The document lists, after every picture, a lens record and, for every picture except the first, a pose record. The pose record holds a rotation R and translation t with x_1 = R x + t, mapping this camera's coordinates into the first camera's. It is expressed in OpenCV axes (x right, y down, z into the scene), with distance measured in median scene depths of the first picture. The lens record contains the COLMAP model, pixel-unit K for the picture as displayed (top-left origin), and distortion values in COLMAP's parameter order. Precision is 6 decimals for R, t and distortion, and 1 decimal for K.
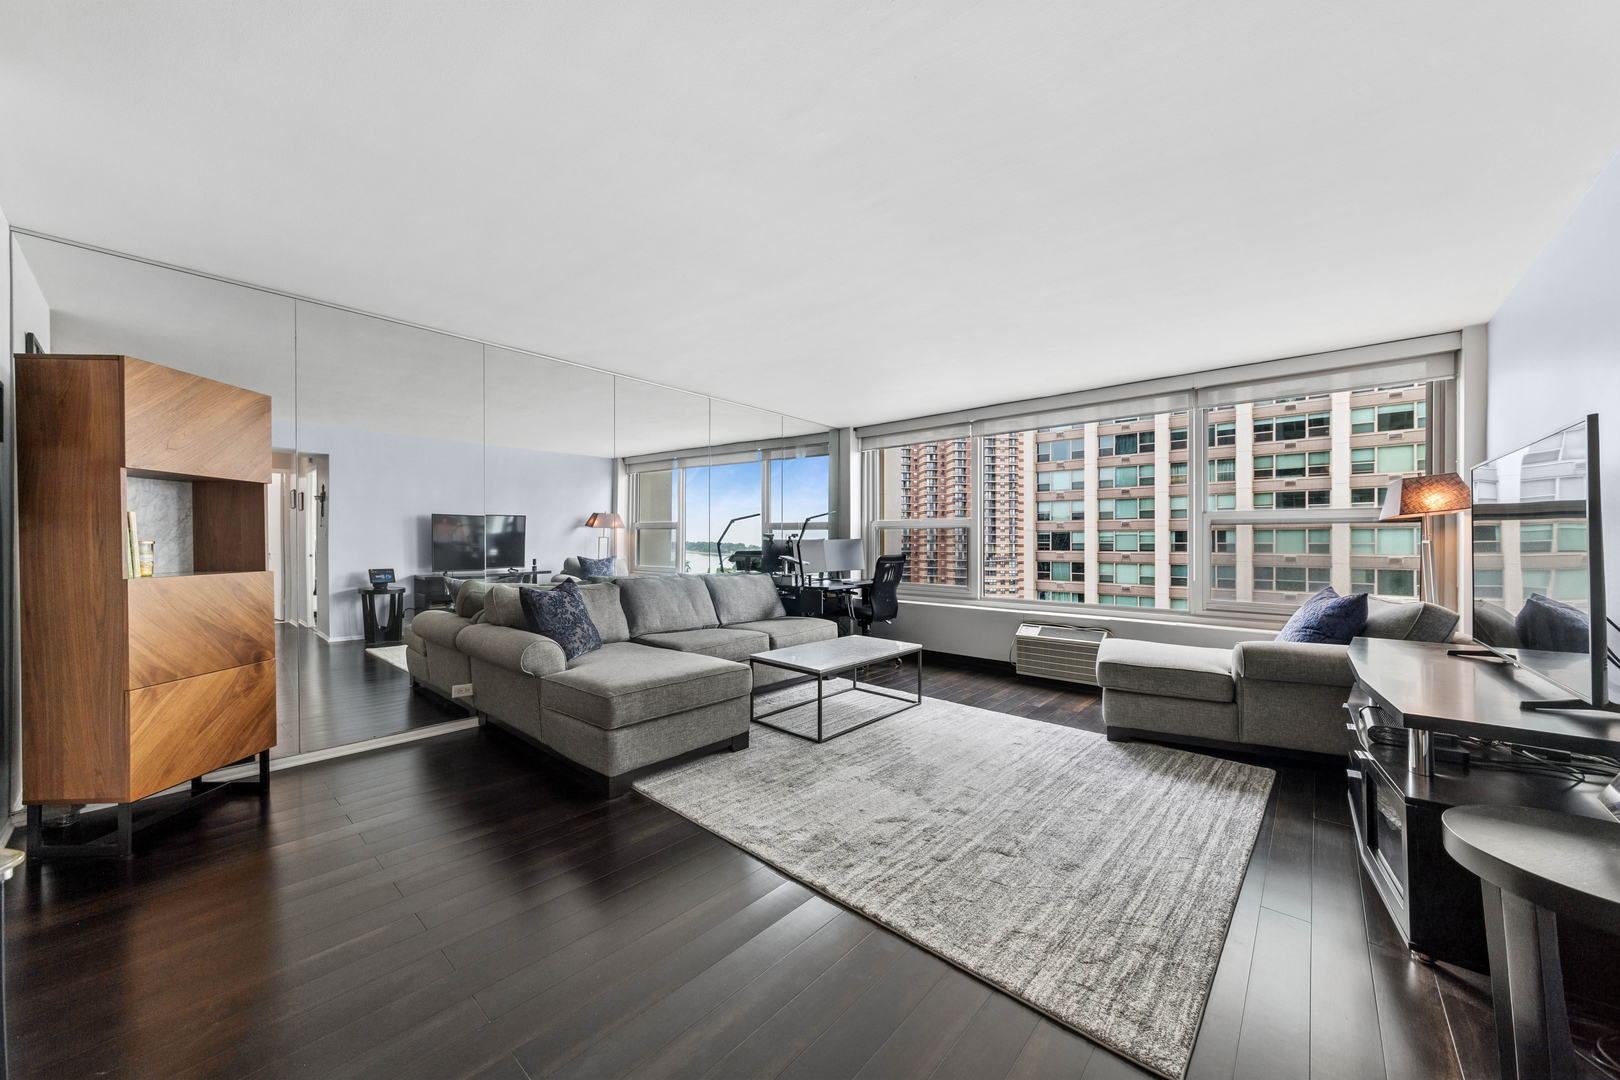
lens RADIAL K [[583.6, 0, 805.9], [0, 583.6, 549.8], [0, 0, 1]] dist [0.002011, -0.000274]
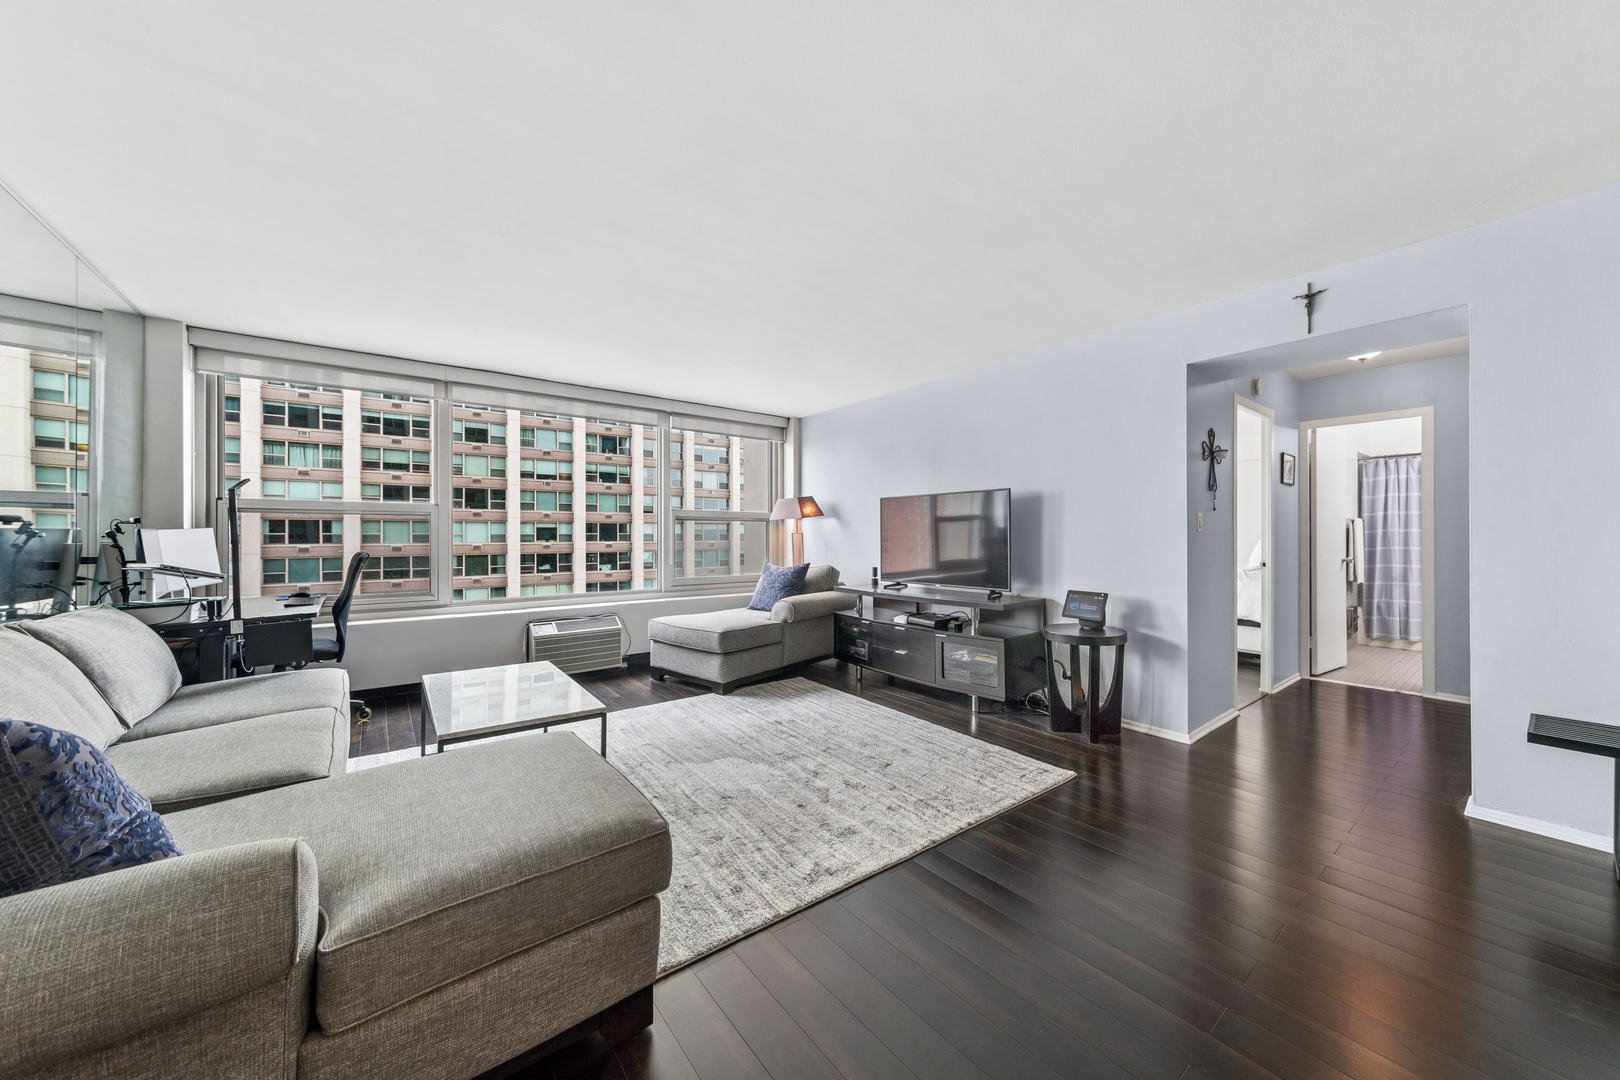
lens RADIAL K [[583.6, 0, 811.0], [0, 583.6, 539.1], [0, 0, 1]] dist [0.002011, -0.000274]
pose [[0.167022, -0.011634, 0.985885, -0.091571], [0.013118, 0.999868, 0.009576, -0.001572], [-0.985866, 0.011334, 0.167153, 0.085273]]
